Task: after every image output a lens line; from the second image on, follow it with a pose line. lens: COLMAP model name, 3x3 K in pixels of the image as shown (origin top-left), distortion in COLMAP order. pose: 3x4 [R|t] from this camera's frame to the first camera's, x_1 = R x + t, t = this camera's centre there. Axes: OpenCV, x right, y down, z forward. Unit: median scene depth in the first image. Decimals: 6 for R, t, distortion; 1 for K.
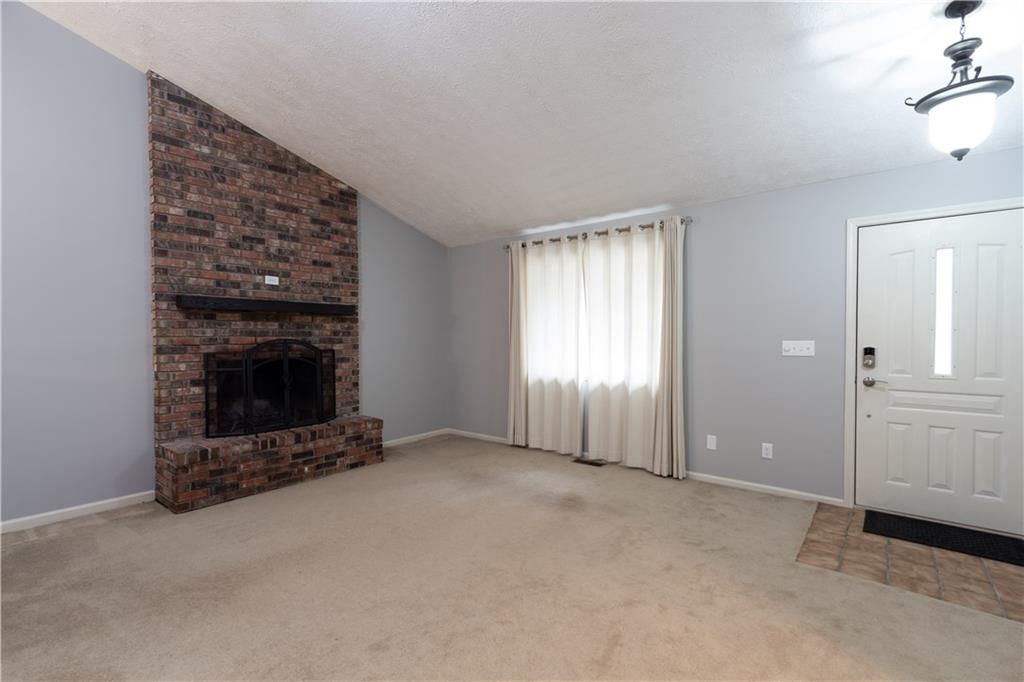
lens RADIAL K [[470.6, 0, 513.4], [0, 470.6, 345.0], [0, 0, 1]] dist [0.006570, -0.002136]
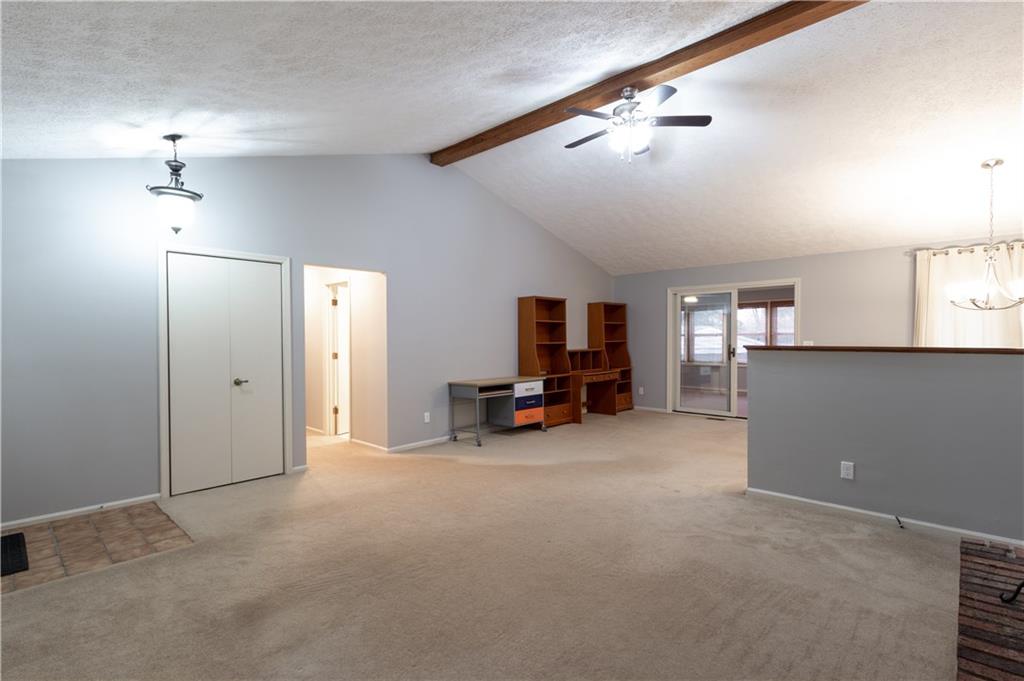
lens RADIAL K [[478.0, 0, 511.9], [0, 478.0, 346.9], [0, 0, 1]] dist [0.006066, 0.000559]
pose [[-0.997187, 0.006639, 0.074659, -0.162091], [0.009723, 0.999111, 0.041017, -0.031999], [-0.074320, 0.041628, -0.996365, 1.341495]]
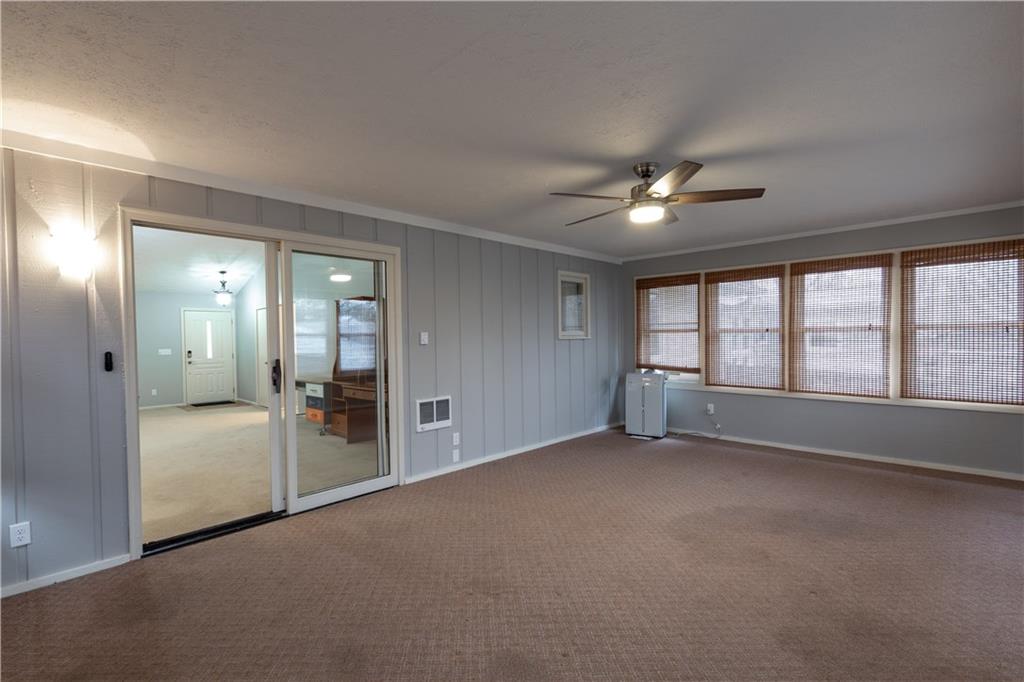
lens RADIAL K [[470.6, 0, 497.3], [0, 470.6, 348.3], [0, 0, 1]] dist [0.006570, -0.002136]
pose [[0.108830, -0.016727, 0.993920, -1.706105], [0.041694, 0.999055, 0.012248, 0.028839], [-0.993186, 0.040108, 0.109425, -1.083163]]
